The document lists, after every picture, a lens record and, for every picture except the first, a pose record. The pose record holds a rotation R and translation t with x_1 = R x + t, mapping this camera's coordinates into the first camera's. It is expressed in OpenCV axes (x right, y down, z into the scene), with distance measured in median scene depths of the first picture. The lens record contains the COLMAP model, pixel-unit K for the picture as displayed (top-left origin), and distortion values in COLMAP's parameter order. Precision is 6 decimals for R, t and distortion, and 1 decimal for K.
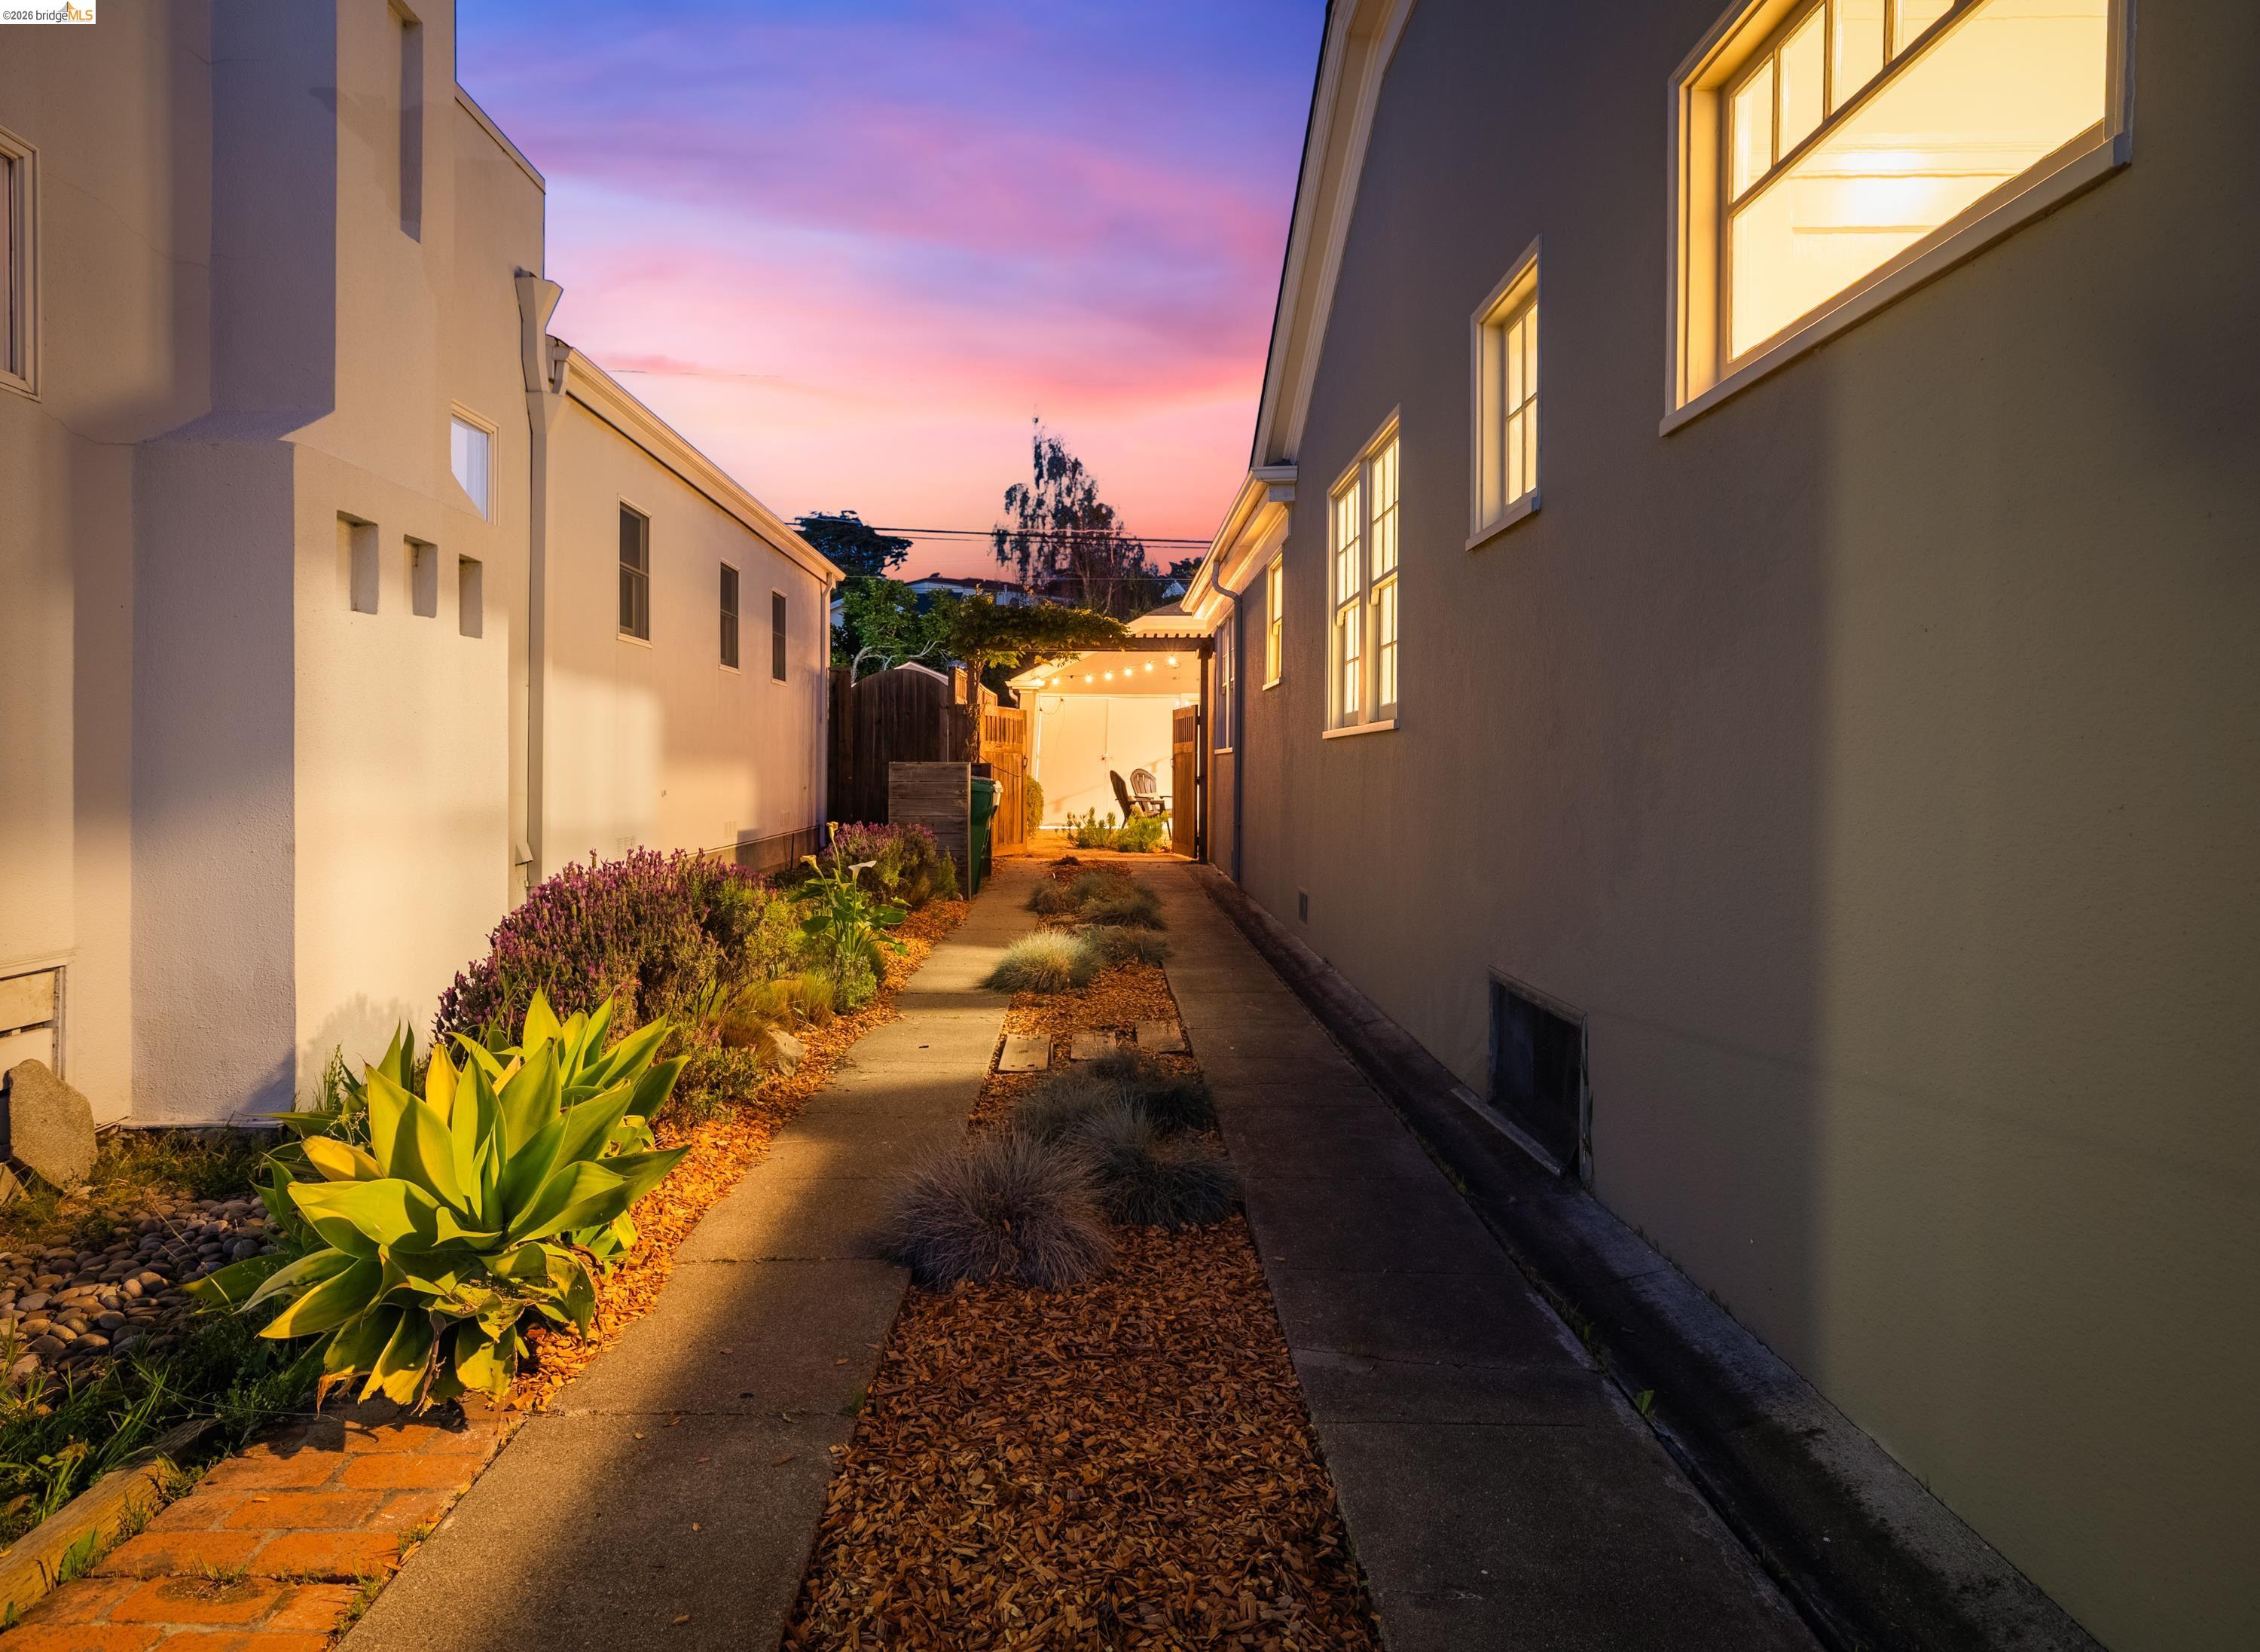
lens RADIAL K [[1260.6, 0, 1130.0], [0, 1260.6, 826.0], [0, 0, 1]] dist [0.000272, 0.000040]
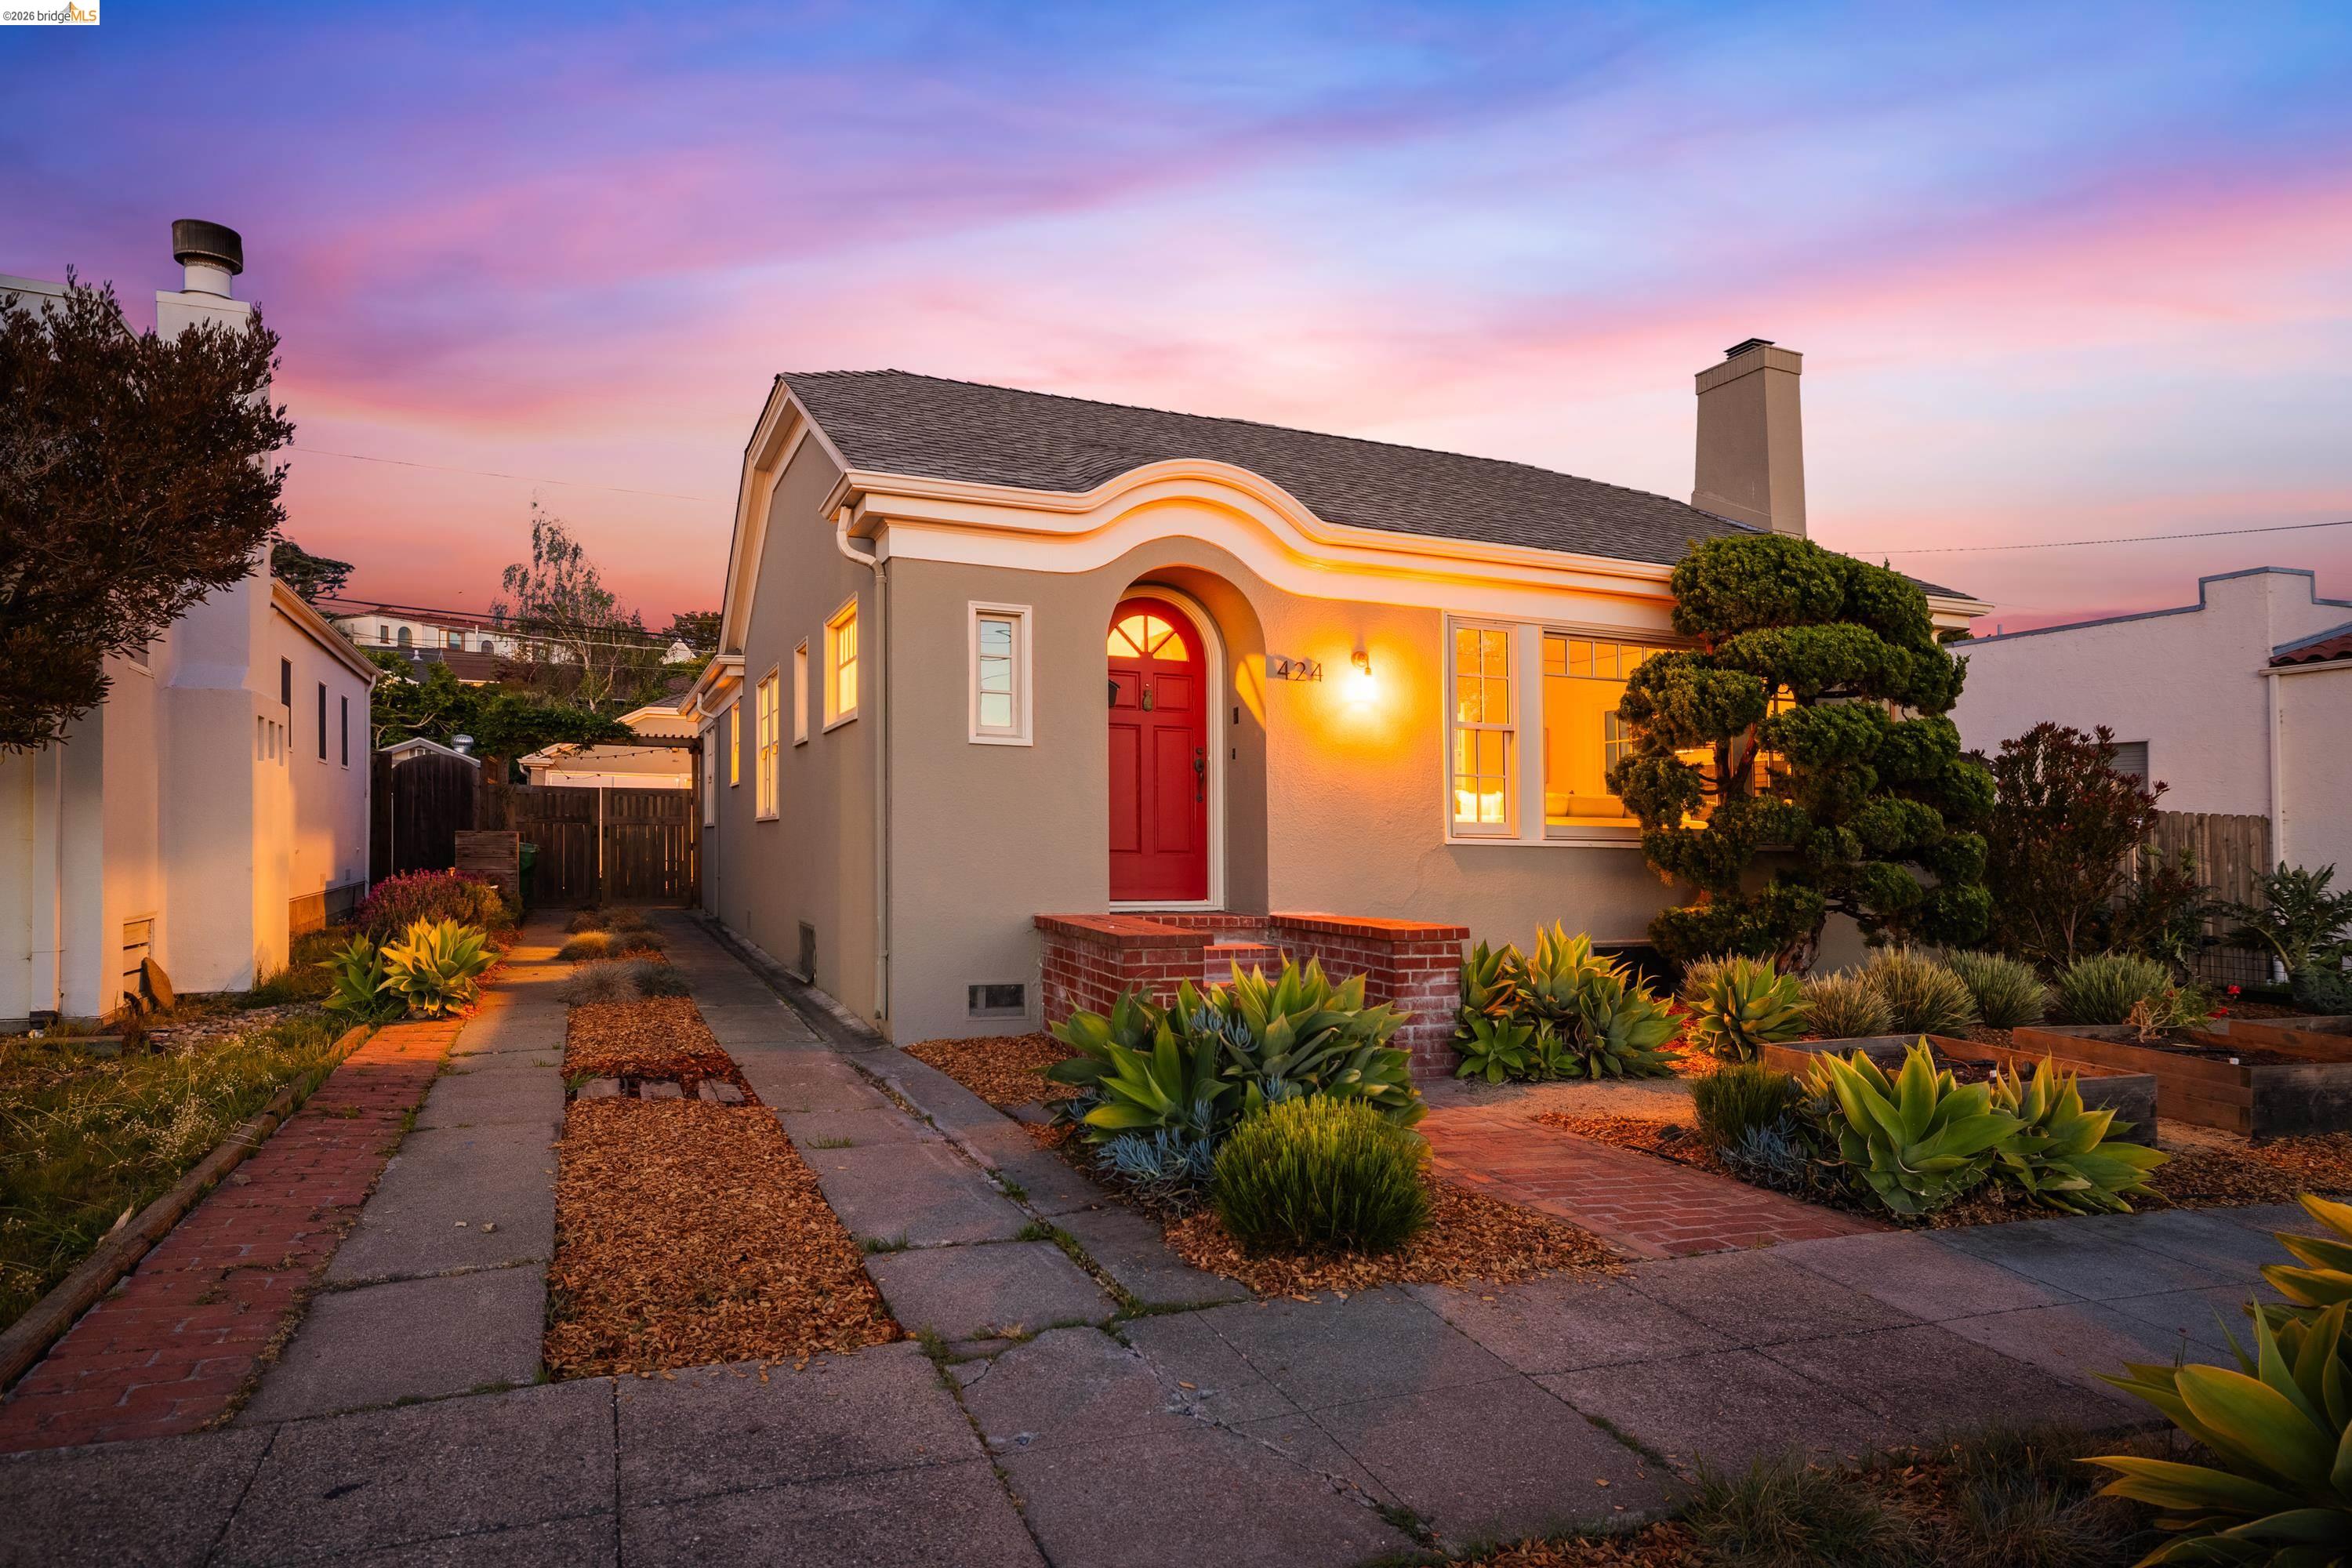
lens RADIAL K [[1372.4, 0, 1179.1], [0, 1372.4, 846.2], [0, 0, 1]] dist [0.000803, -0.000010]
pose [[0.926717, 0.004076, 0.375738, -0.005754], [0.009611, 0.999357, -0.034544, 0.010390], [-0.375637, 0.035624, 0.926082, -0.271984]]
